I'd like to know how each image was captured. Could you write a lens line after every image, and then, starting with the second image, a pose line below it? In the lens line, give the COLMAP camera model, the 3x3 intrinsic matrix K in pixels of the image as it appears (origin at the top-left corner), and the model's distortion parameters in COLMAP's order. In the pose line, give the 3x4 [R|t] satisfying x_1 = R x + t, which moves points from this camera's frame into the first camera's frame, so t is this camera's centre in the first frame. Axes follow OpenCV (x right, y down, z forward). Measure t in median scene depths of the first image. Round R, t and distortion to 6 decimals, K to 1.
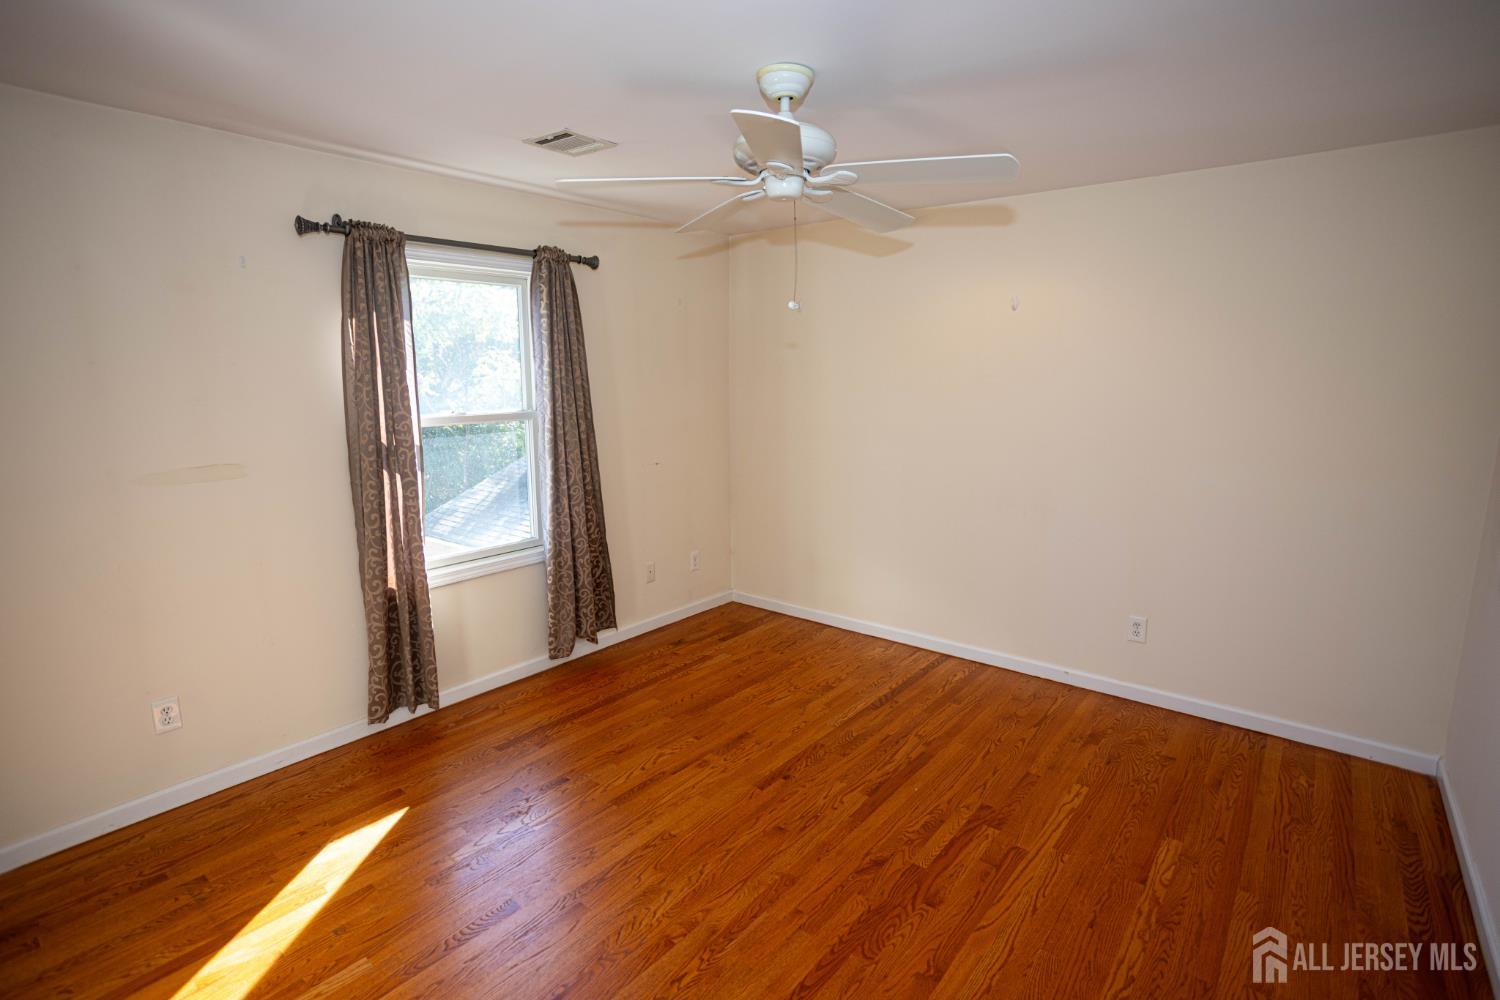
lens RADIAL K [[760.2, 0, 741.1], [0, 760.2, 502.0], [0, 0, 1]] dist [-0.060944, 0.039213]
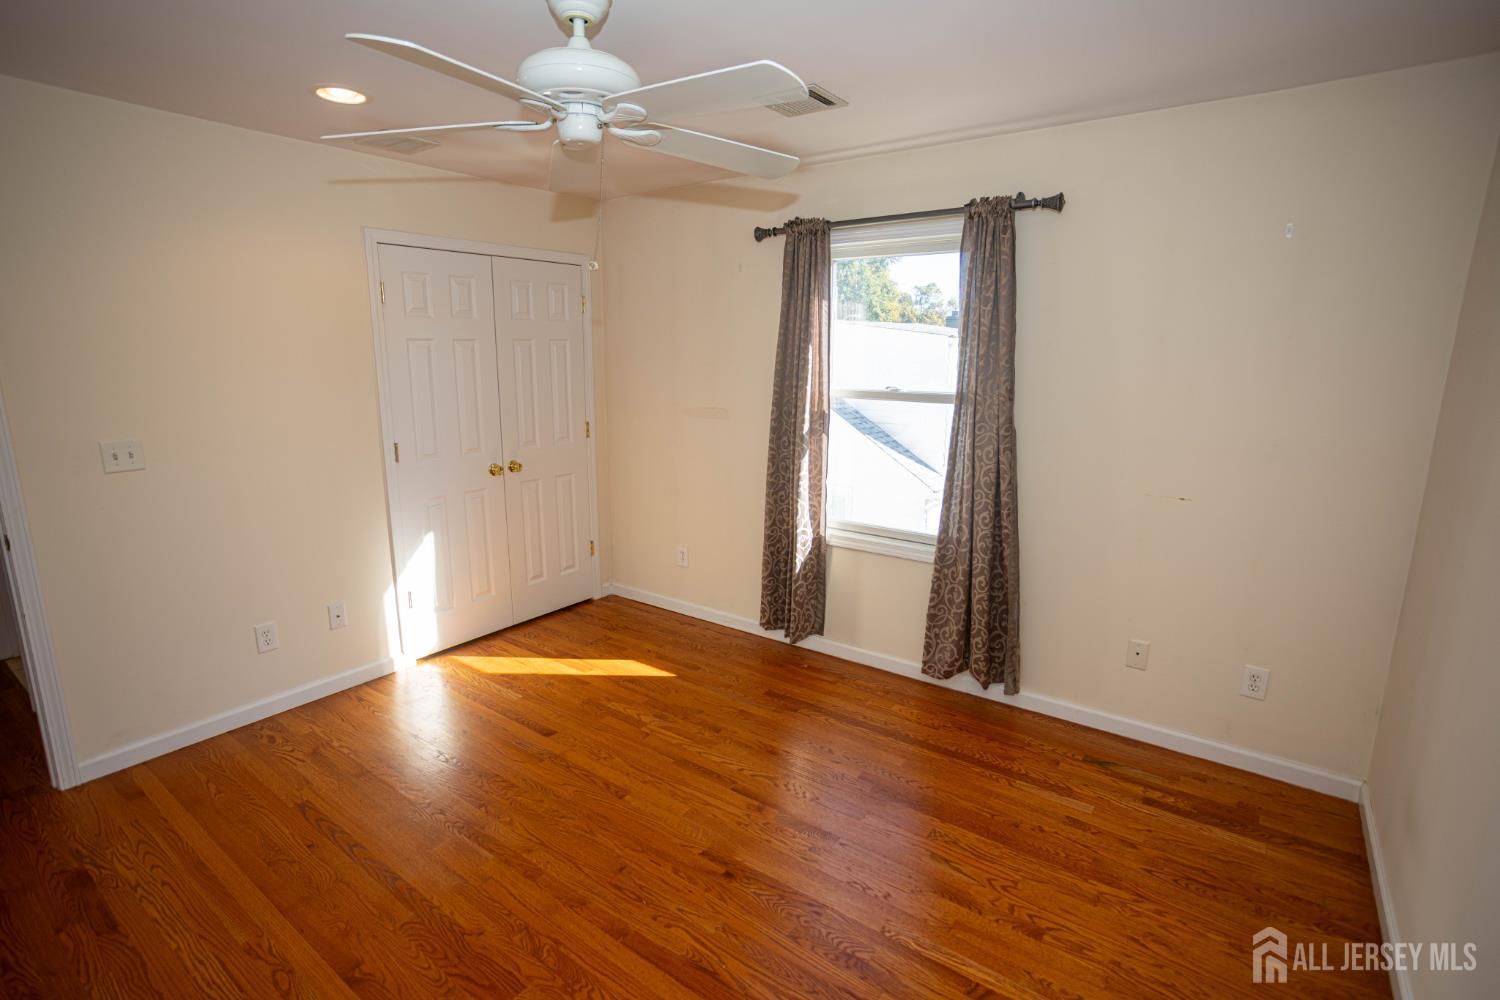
lens RADIAL K [[739.1, 0, 739.7], [0, 739.1, 504.6], [0, 0, 1]] dist [-0.058458, 0.036130]
pose [[0.027574, 0.210976, -0.977102, 0.679144], [-0.175135, 0.963374, 0.203070, -0.150039], [0.984158, 0.165525, 0.063513, 0.854724]]
